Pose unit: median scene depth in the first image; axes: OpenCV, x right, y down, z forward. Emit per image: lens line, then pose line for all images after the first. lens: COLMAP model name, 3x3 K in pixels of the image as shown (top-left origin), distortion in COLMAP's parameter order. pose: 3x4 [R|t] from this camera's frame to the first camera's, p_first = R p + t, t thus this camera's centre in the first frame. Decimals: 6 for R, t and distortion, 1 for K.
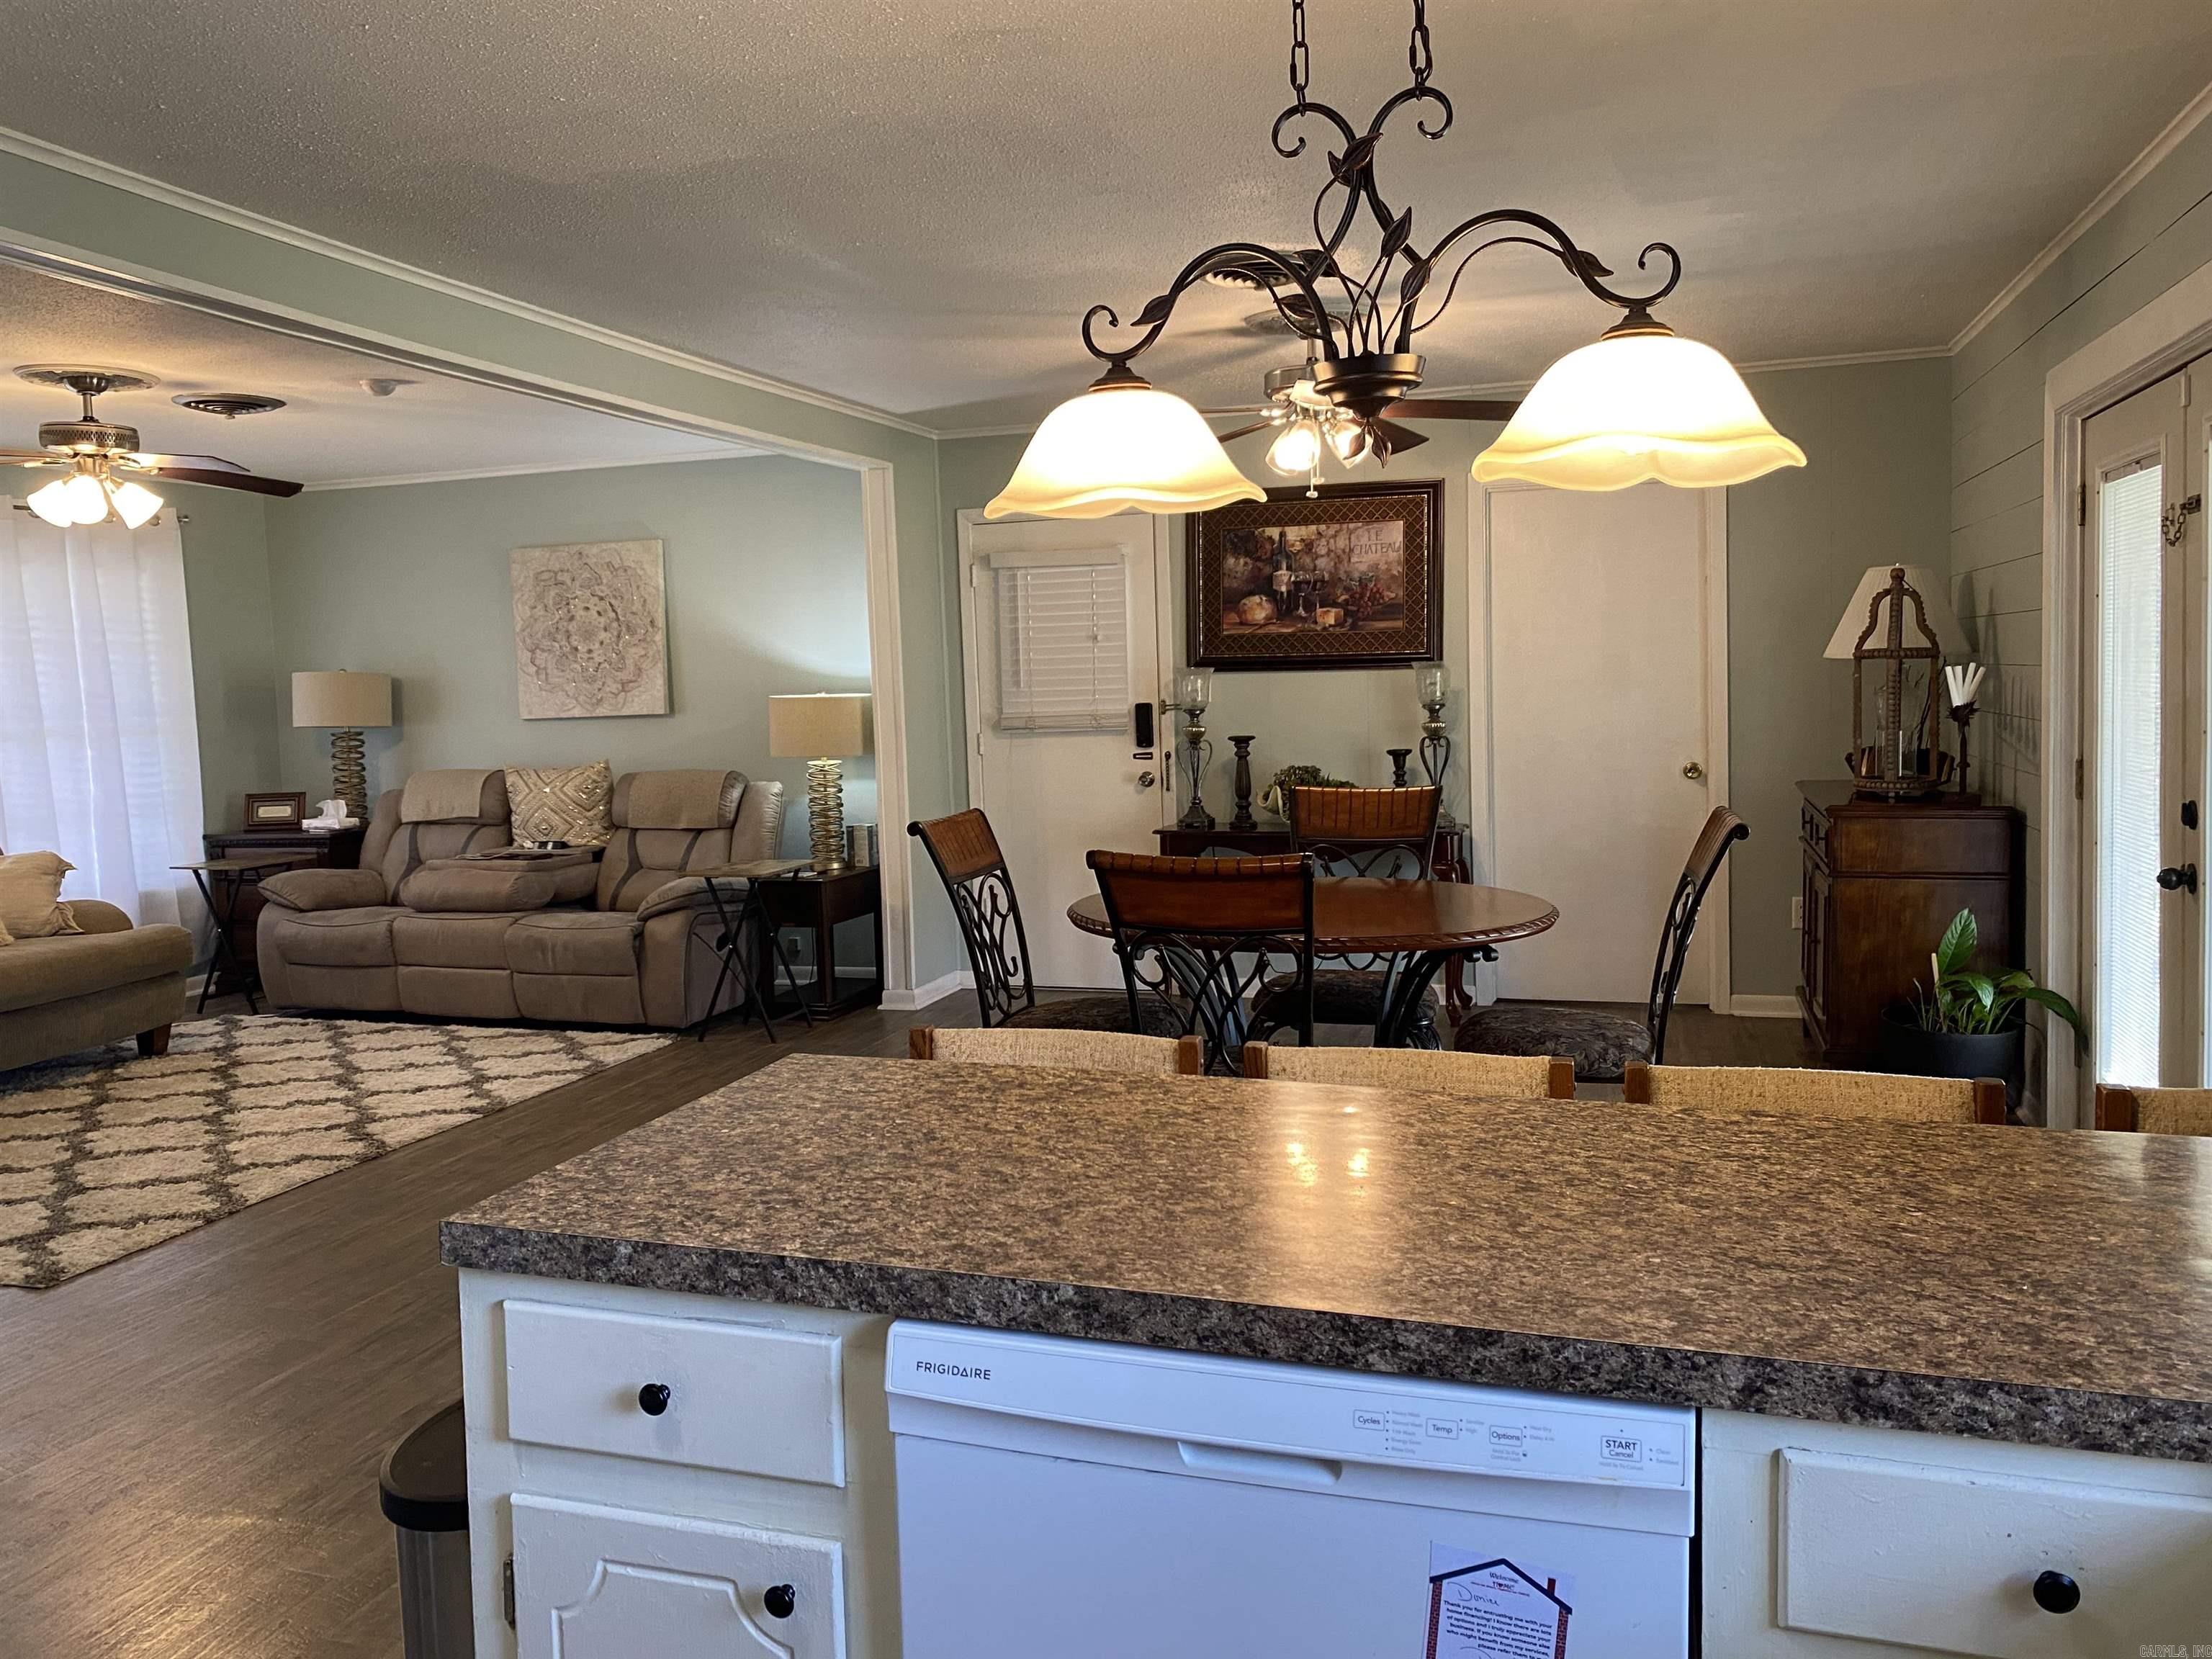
lens RADIAL K [[1686.5, 0, 1062.2], [0, 1686.5, 814.2], [0, 0, 1]] dist [0.044917, -0.041549]
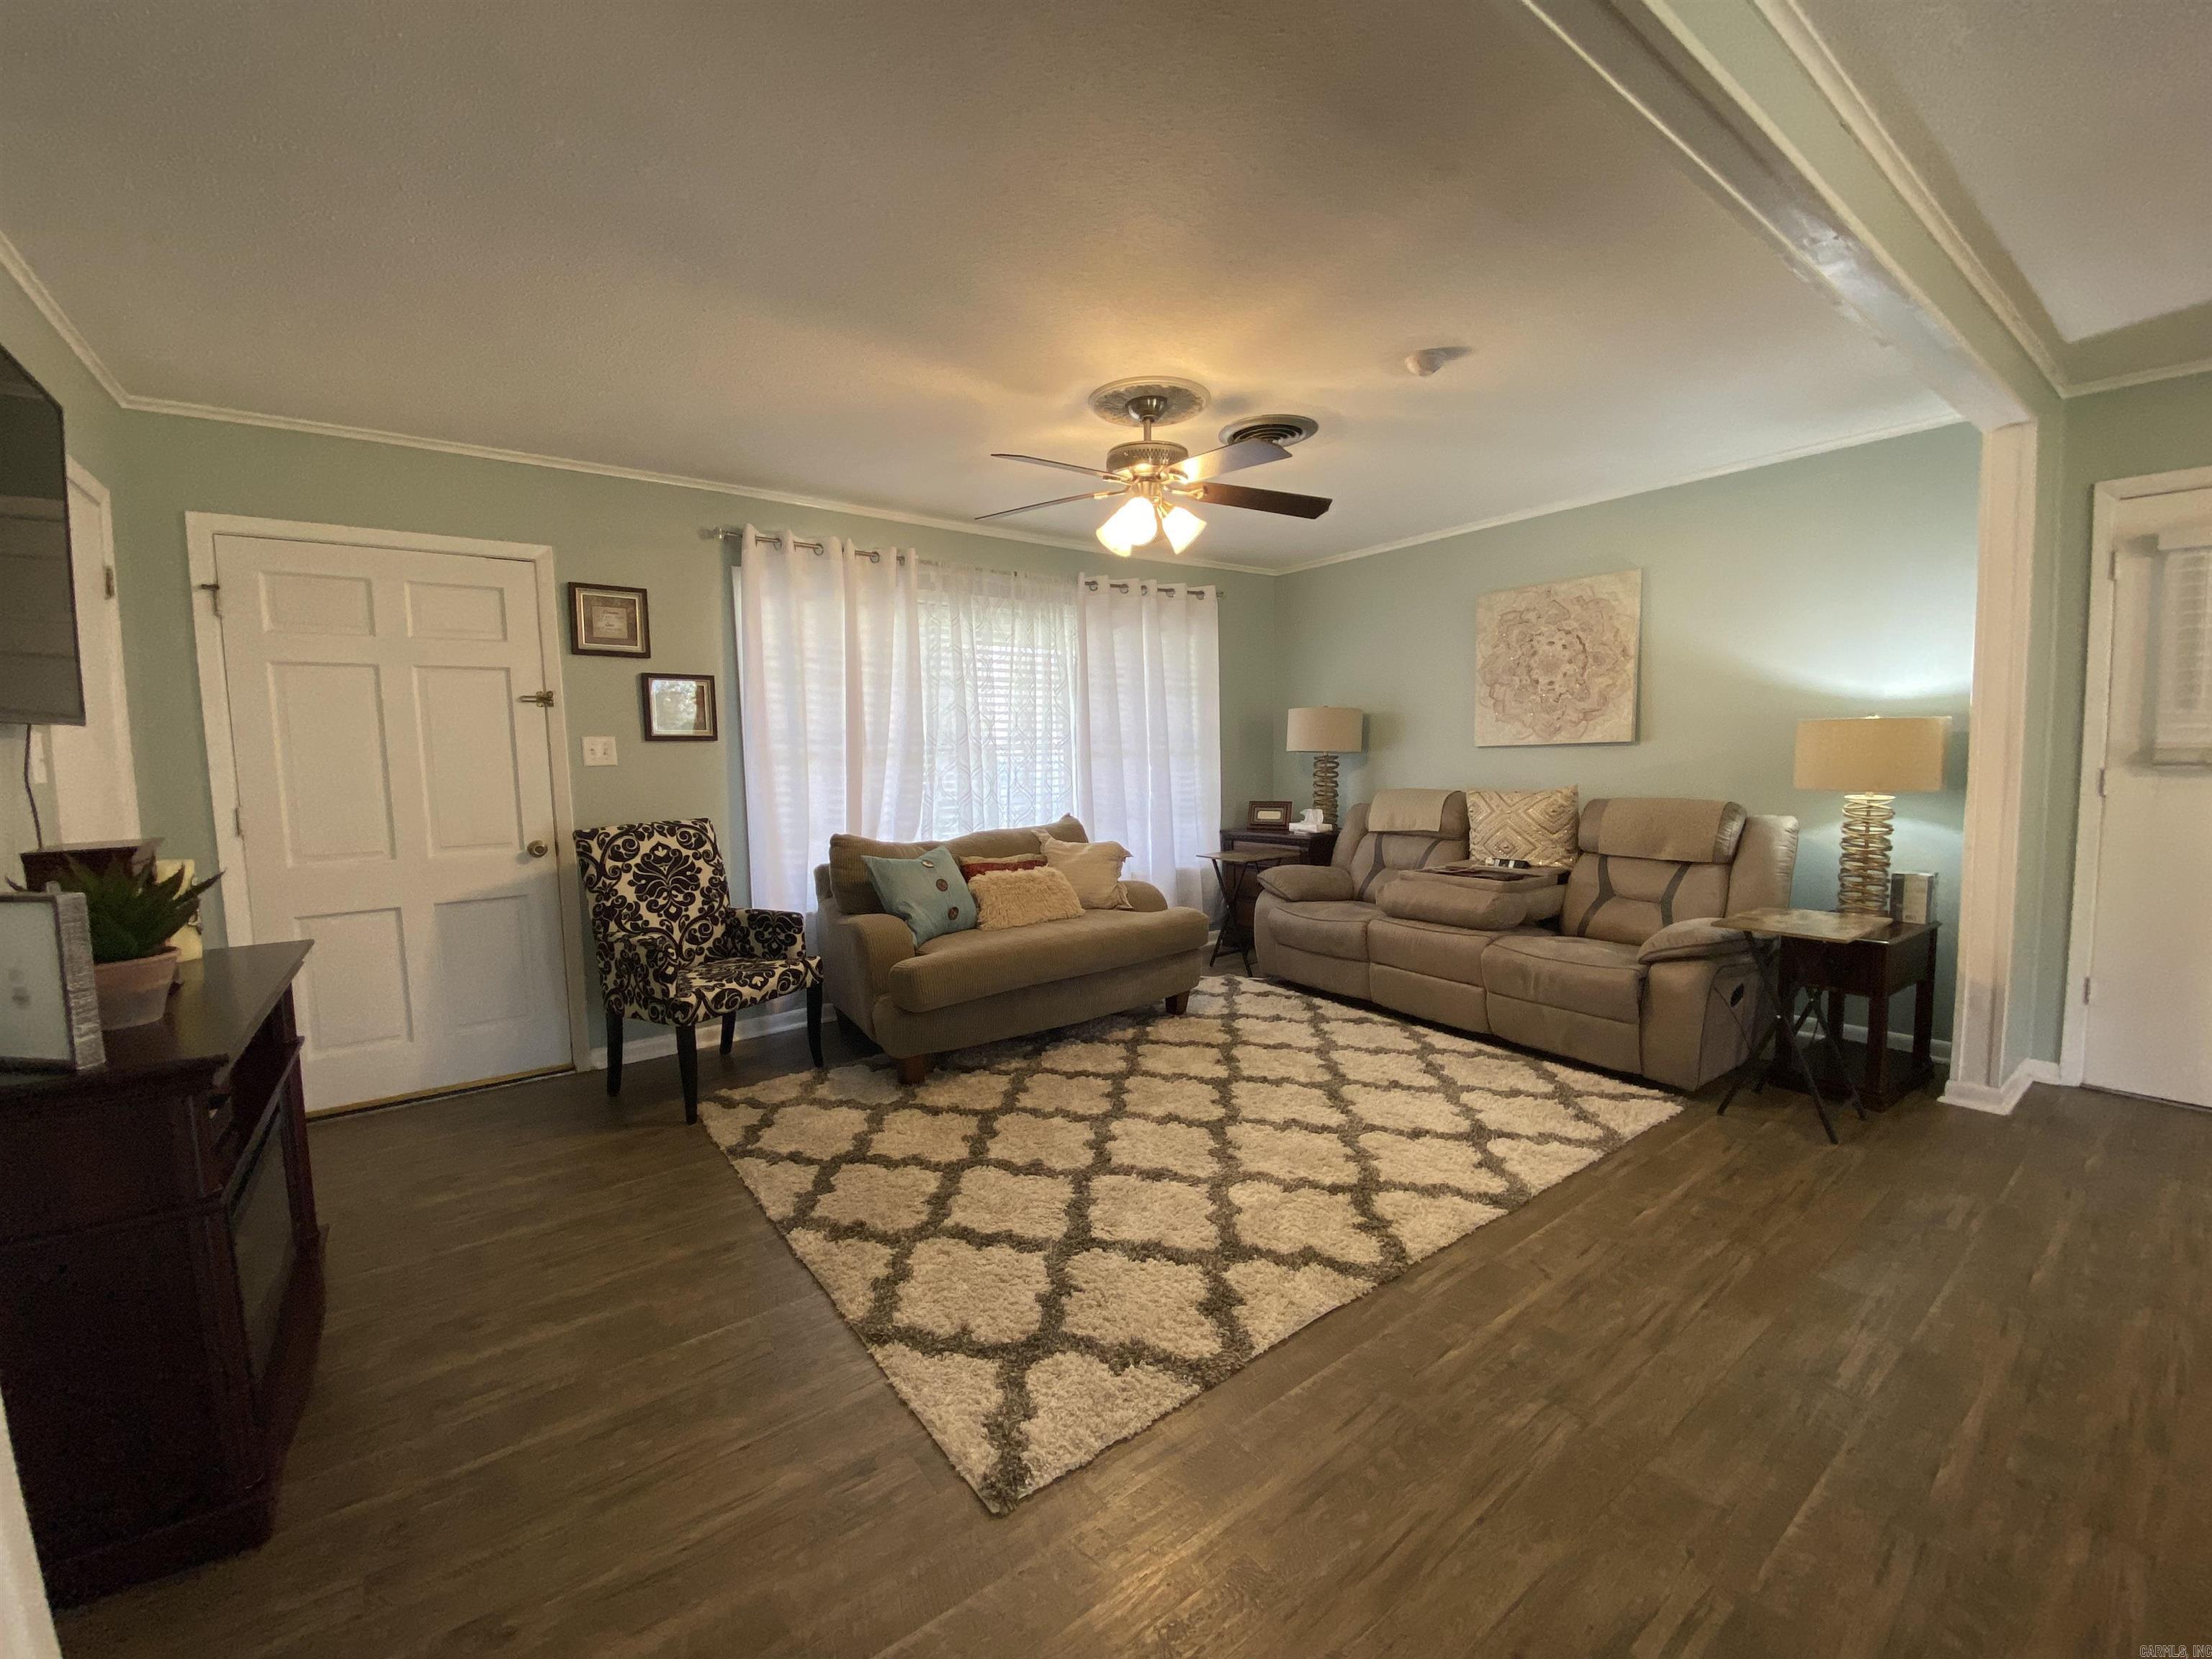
lens RADIAL K [[897.7, 0, 1106.6], [0, 897.7, 815.4], [0, 0, 1]] dist [-0.007345, -0.001799]
pose [[0.829583, 0.053394, -0.555825, -0.213171], [-0.050299, 0.998517, 0.020847, -0.011561], [0.556114, 0.010664, 0.831038, 0.413303]]
